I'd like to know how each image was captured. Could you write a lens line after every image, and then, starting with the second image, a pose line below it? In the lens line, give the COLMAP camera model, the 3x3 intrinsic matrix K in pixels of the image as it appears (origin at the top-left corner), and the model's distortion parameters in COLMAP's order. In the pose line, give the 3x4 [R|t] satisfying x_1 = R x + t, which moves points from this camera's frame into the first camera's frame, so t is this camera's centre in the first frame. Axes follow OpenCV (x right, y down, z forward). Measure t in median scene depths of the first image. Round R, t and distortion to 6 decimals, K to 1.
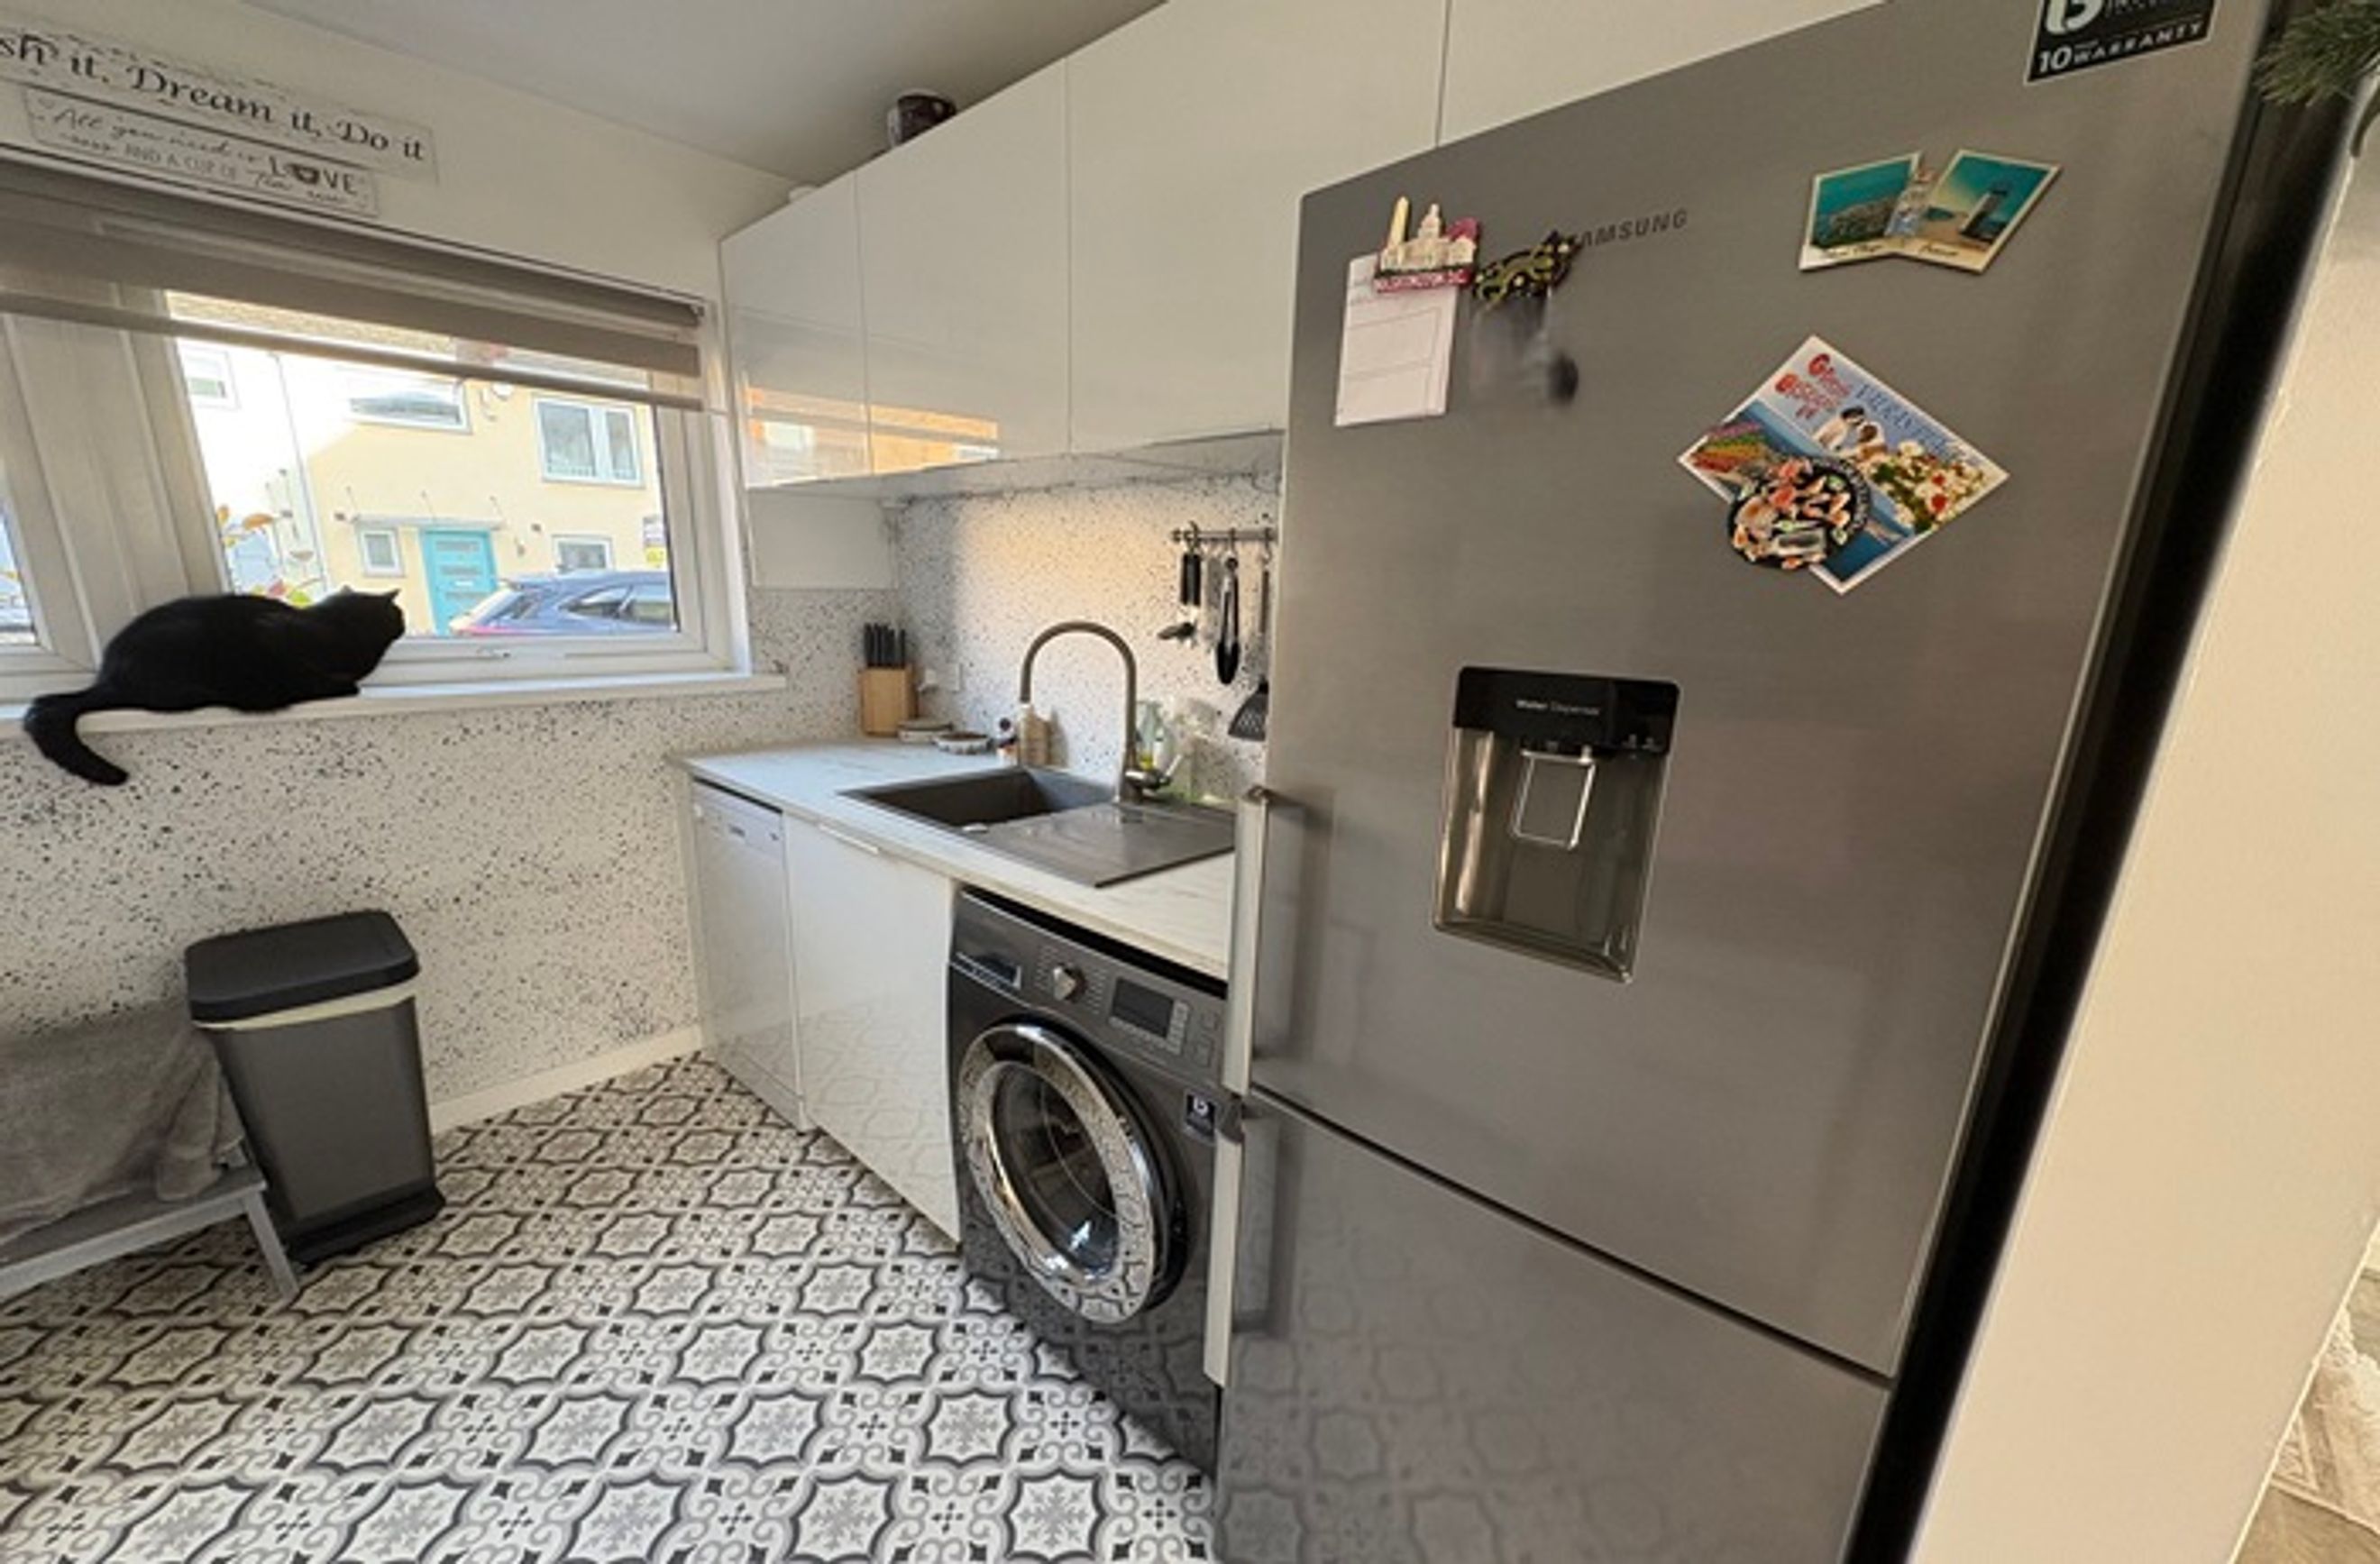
lens RADIAL K [[935.6, 0, 1193.9], [0, 935.6, 840.3], [0, 0, 1]] dist [0.002647, -0.000434]
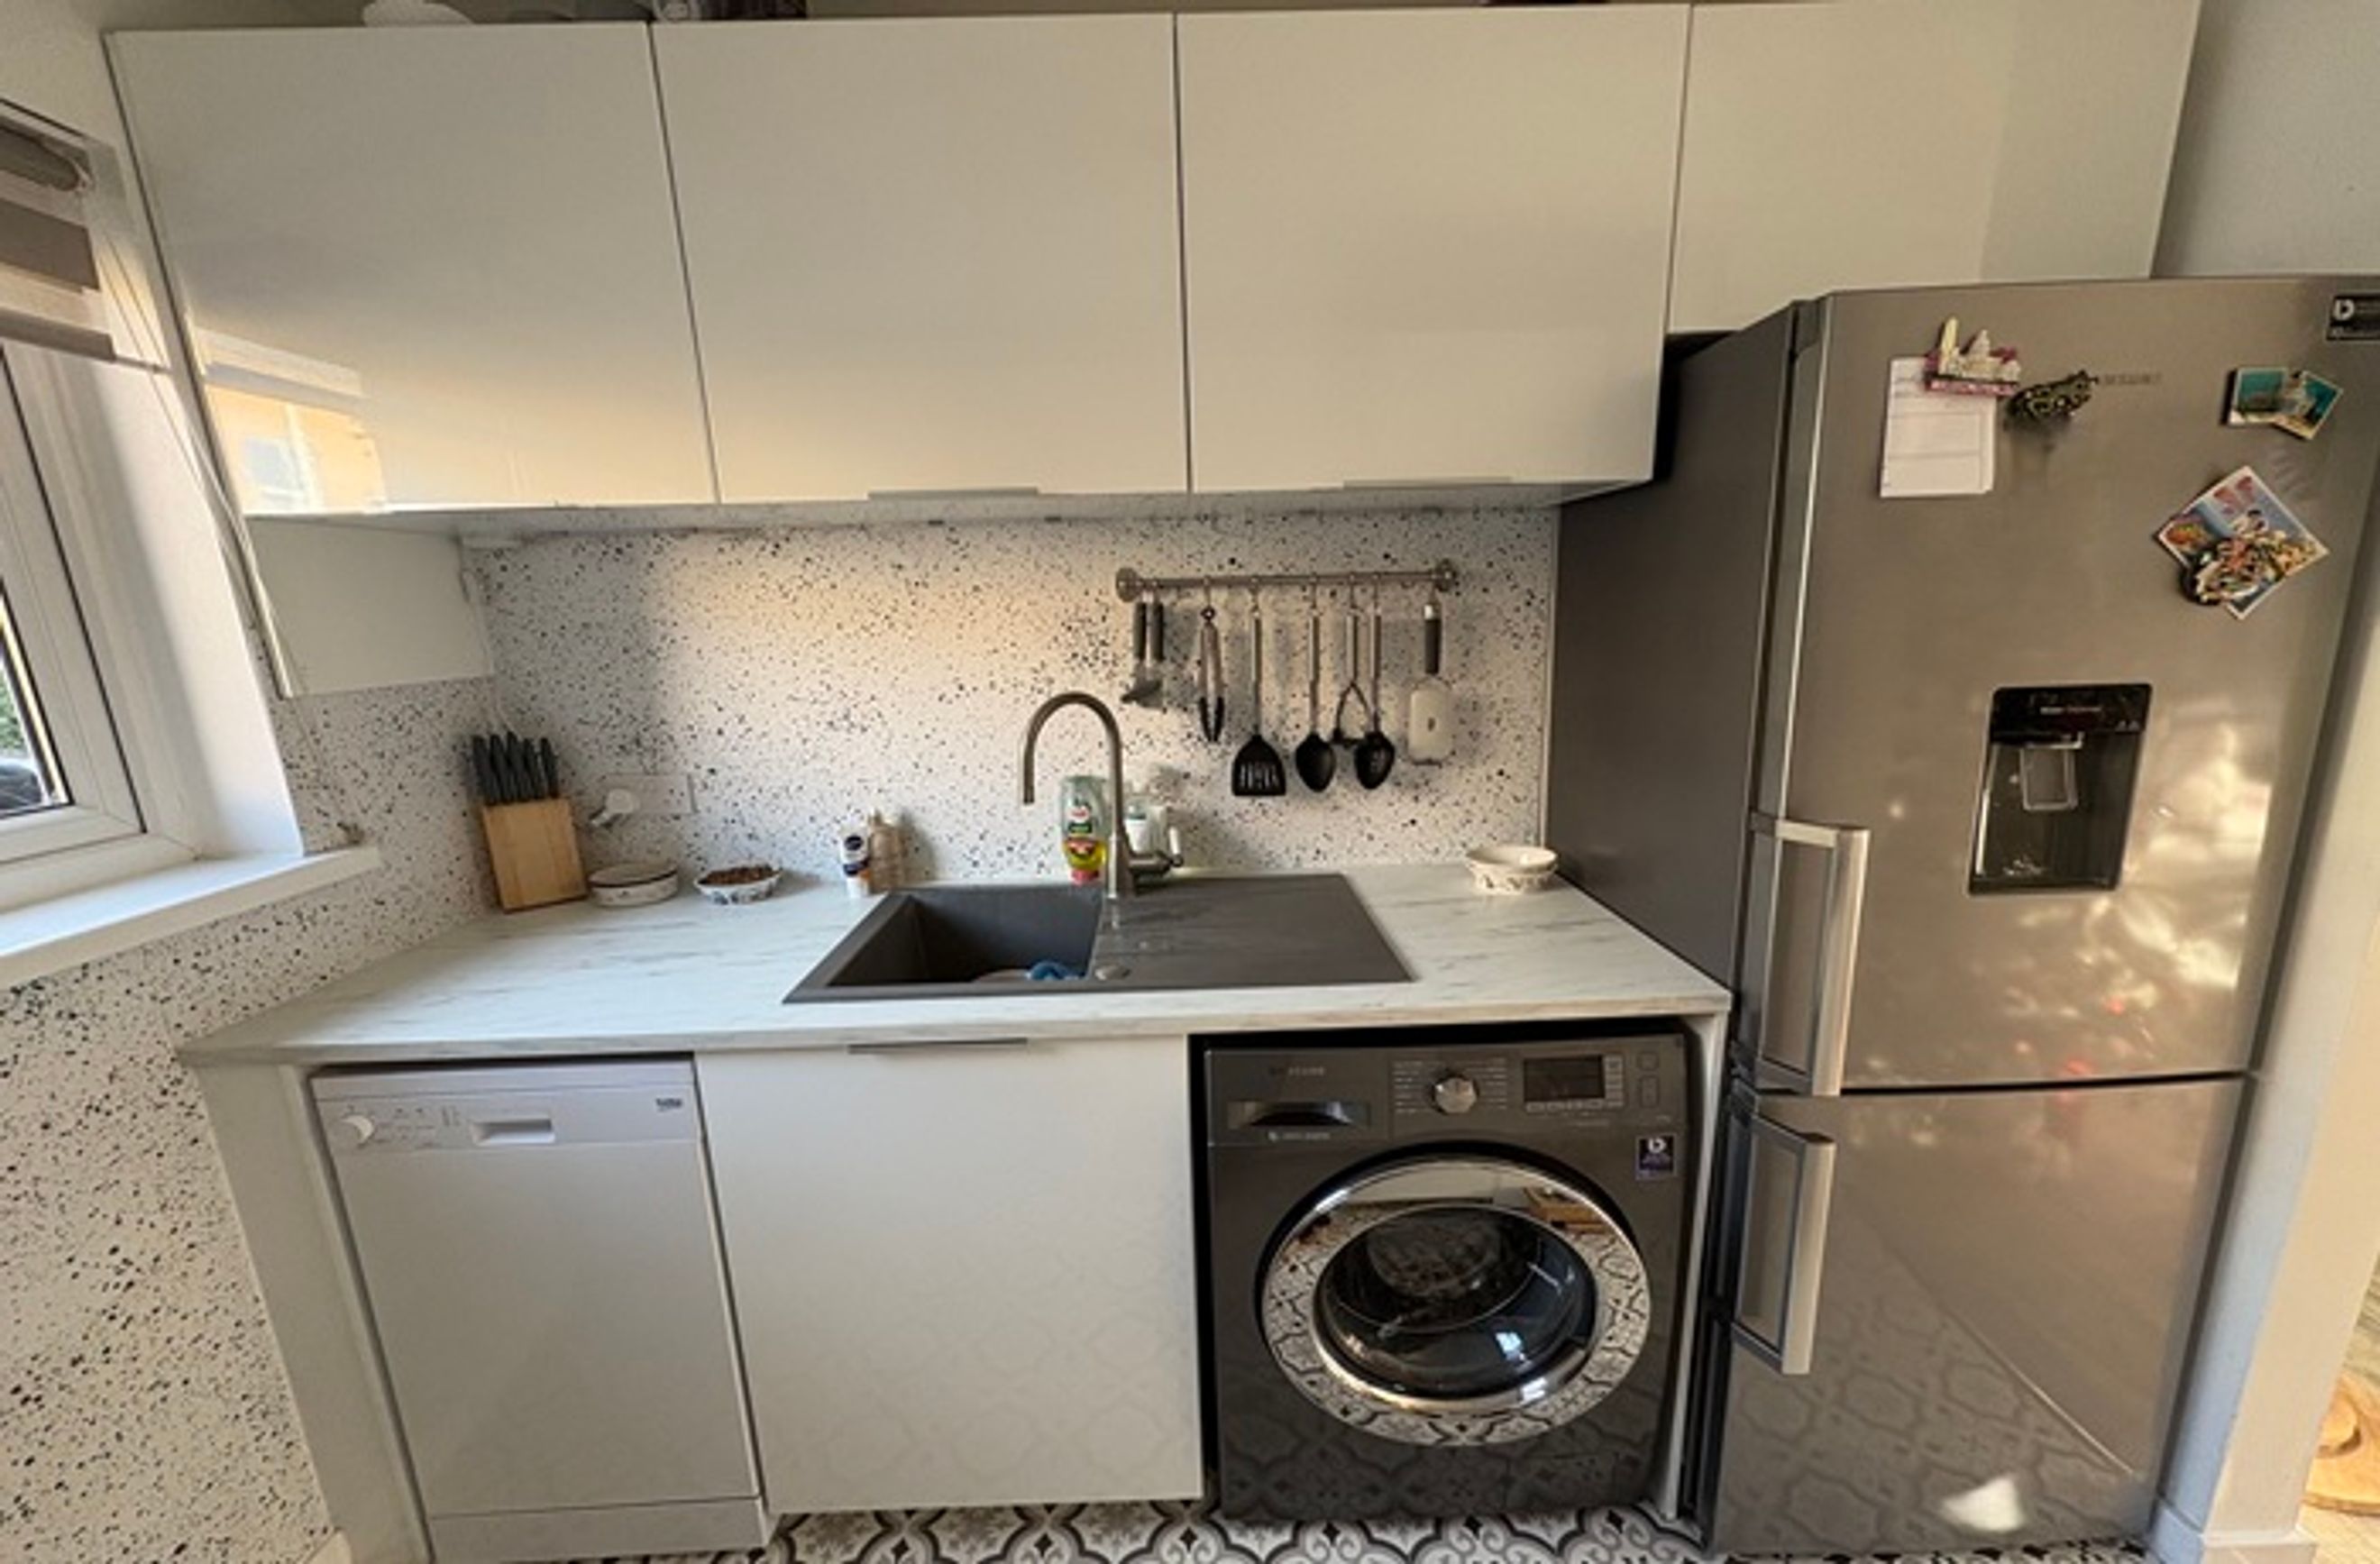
lens RADIAL K [[935.6, 0, 1195.6], [0, 935.6, 835.8], [0, 0, 1]] dist [0.002647, -0.000434]
pose [[0.716861, -0.207437, 0.665642, -0.782751], [0.227499, 0.972054, 0.057921, -0.174857], [-0.659055, 0.109912, 0.744020, 0.439691]]
